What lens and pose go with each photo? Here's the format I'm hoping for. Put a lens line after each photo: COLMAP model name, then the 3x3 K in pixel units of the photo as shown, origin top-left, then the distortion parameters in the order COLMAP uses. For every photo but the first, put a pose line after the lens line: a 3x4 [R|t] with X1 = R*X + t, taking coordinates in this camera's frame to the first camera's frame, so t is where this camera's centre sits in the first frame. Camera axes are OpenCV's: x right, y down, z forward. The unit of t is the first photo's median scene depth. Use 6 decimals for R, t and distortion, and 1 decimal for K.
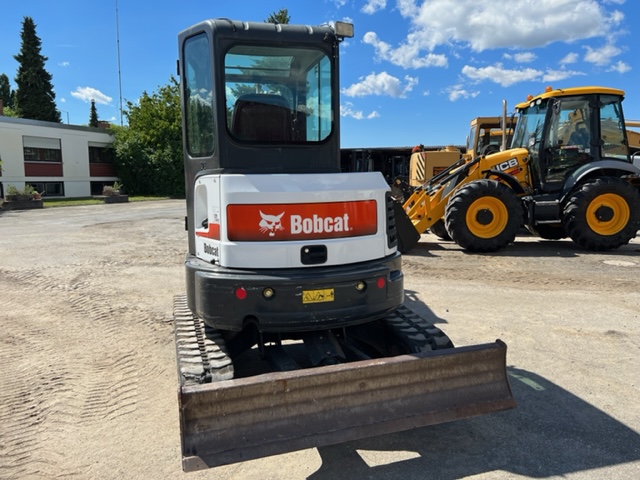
lens RADIAL K [[472.4, 0, 320.0], [0, 472.4, 240.0], [0, 0, 1]] dist [0.080393, -0.102459]
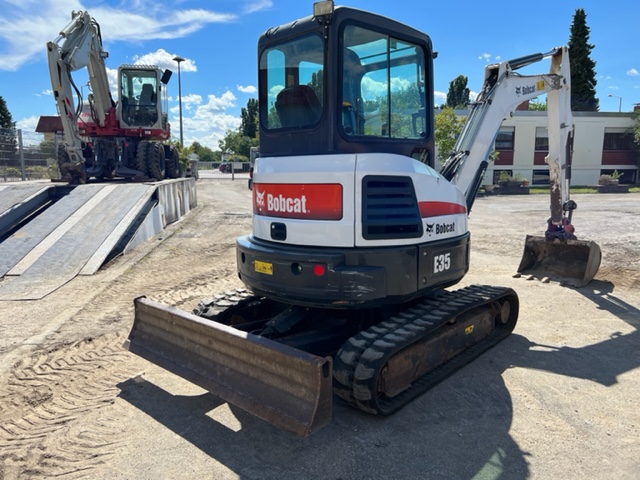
lens RADIAL K [[477.0, 0, 326.0], [0, 477.0, 238.6], [0, 0, 1]] dist [0.086300, -0.127563]
pose [[0.495043, 0.127509, -0.859462, 0.983265], [-0.111664, 0.990307, 0.082604, -0.055301], [0.861664, 0.055078, 0.504482, 0.536289]]
